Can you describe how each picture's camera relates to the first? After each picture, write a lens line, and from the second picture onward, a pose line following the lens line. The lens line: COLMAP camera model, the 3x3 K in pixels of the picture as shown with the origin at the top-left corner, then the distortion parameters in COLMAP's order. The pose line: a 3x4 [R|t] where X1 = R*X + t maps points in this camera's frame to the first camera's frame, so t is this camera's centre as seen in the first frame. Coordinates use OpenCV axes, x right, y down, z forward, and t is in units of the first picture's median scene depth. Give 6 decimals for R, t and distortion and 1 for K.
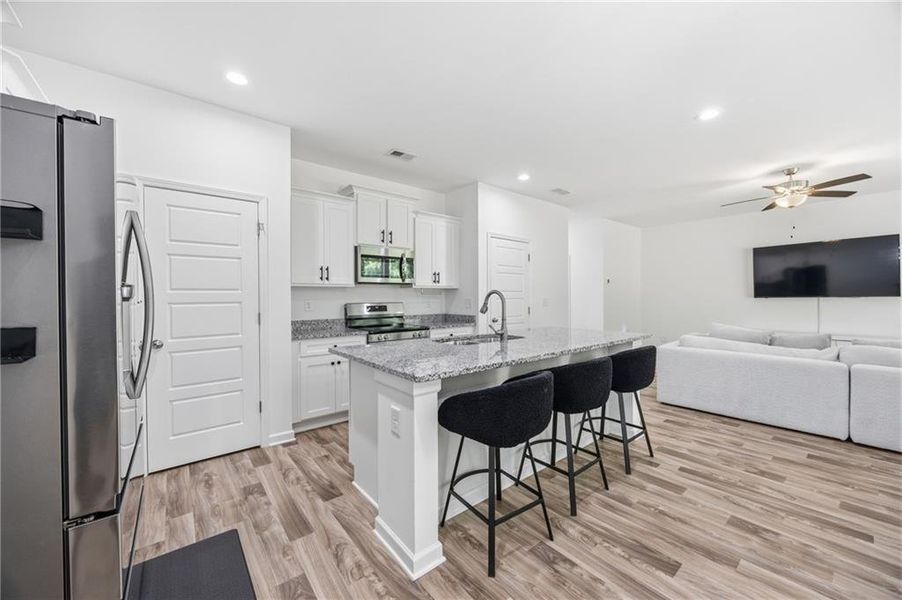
lens RADIAL K [[341.5, 0, 454.4], [0, 341.5, 296.9], [0, 0, 1]] dist [0.001926, -0.000380]
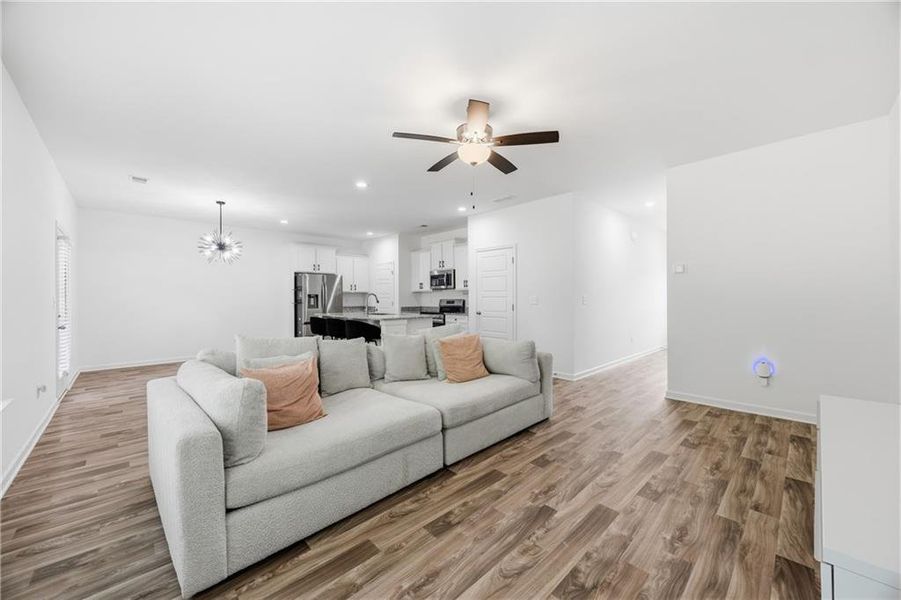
lens RADIAL K [[341.1, 0, 452.6], [0, 341.1, 300.4], [0, 0, 1]] dist [0.001926, -0.000380]
pose [[0.080246, 0.010465, -0.996720, 1.897284], [0.002466, 0.999940, 0.010698, 0.004772], [0.996772, -0.003317, 0.080216, 1.020879]]
